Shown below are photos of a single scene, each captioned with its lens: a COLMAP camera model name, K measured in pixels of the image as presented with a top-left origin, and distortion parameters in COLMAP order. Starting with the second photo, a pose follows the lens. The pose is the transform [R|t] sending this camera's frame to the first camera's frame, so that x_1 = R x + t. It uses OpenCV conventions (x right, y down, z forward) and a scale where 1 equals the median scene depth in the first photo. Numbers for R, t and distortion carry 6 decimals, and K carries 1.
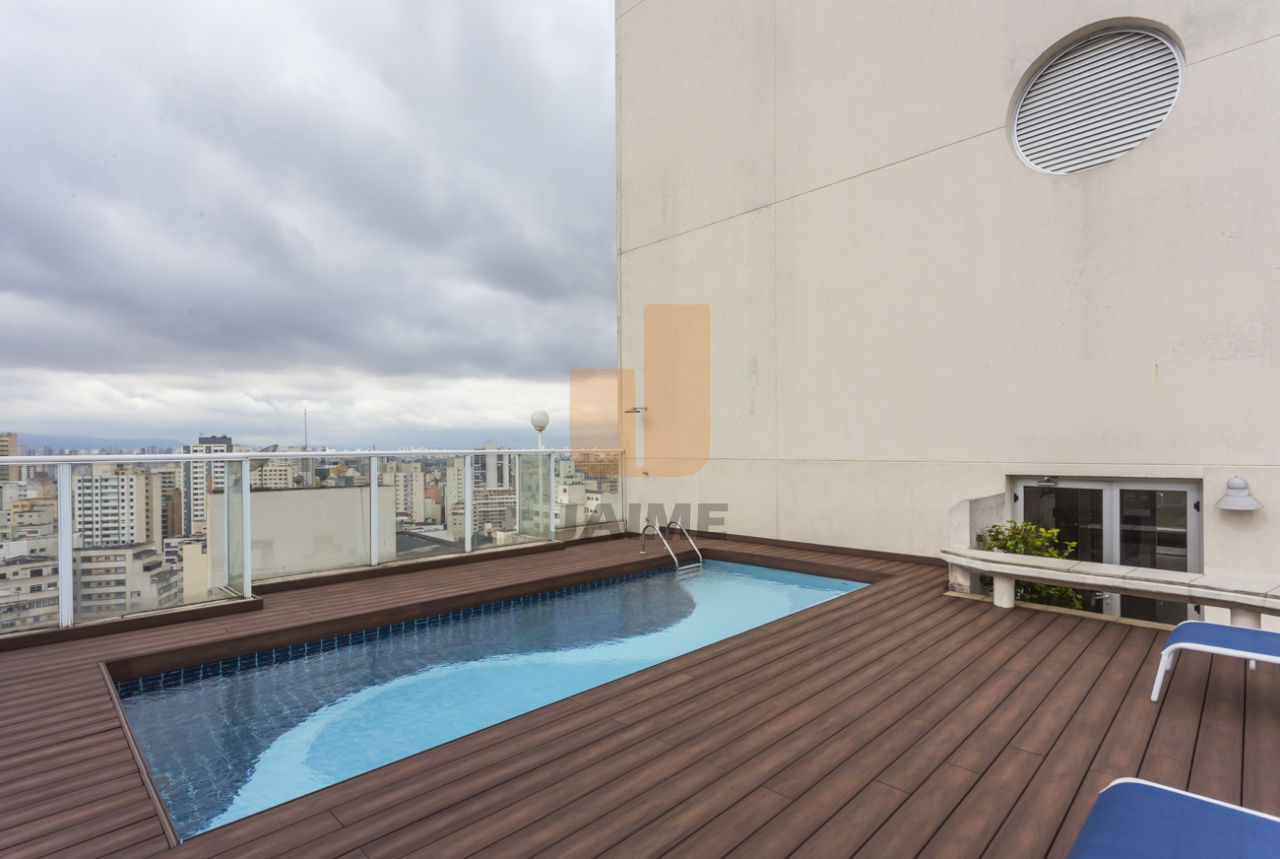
lens RADIAL K [[622.2, 0, 638.3], [0, 622.2, 451.9], [0, 0, 1]] dist [0.002411, 0.000104]
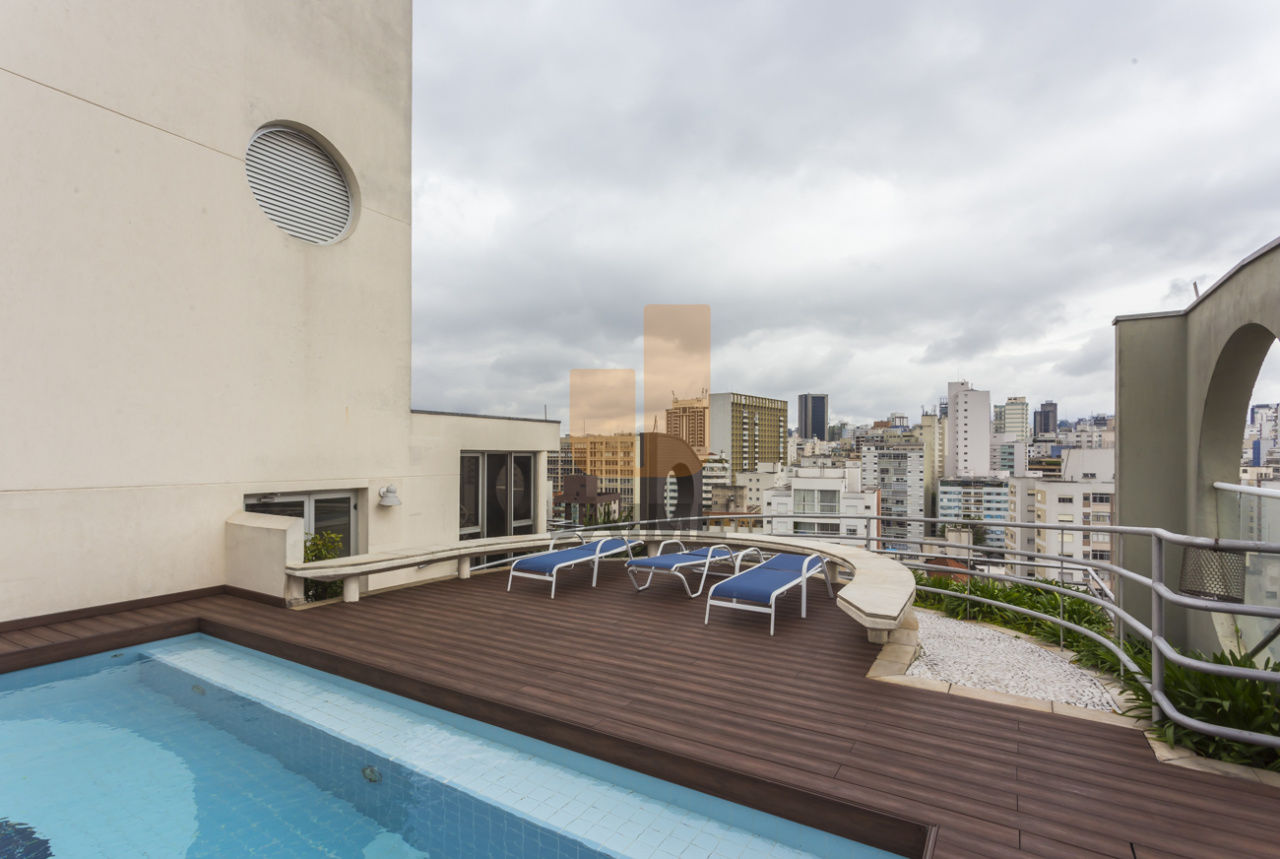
lens RADIAL K [[622.2, 0, 638.3], [0, 622.2, 451.9], [0, 0, 1]] dist [0.002411, 0.000104]
pose [[-0.224352, 0.006382, 0.974487, -0.696014], [0.004165, 0.999976, -0.005590, -0.031537], [-0.974499, 0.002804, -0.224373, 0.707991]]
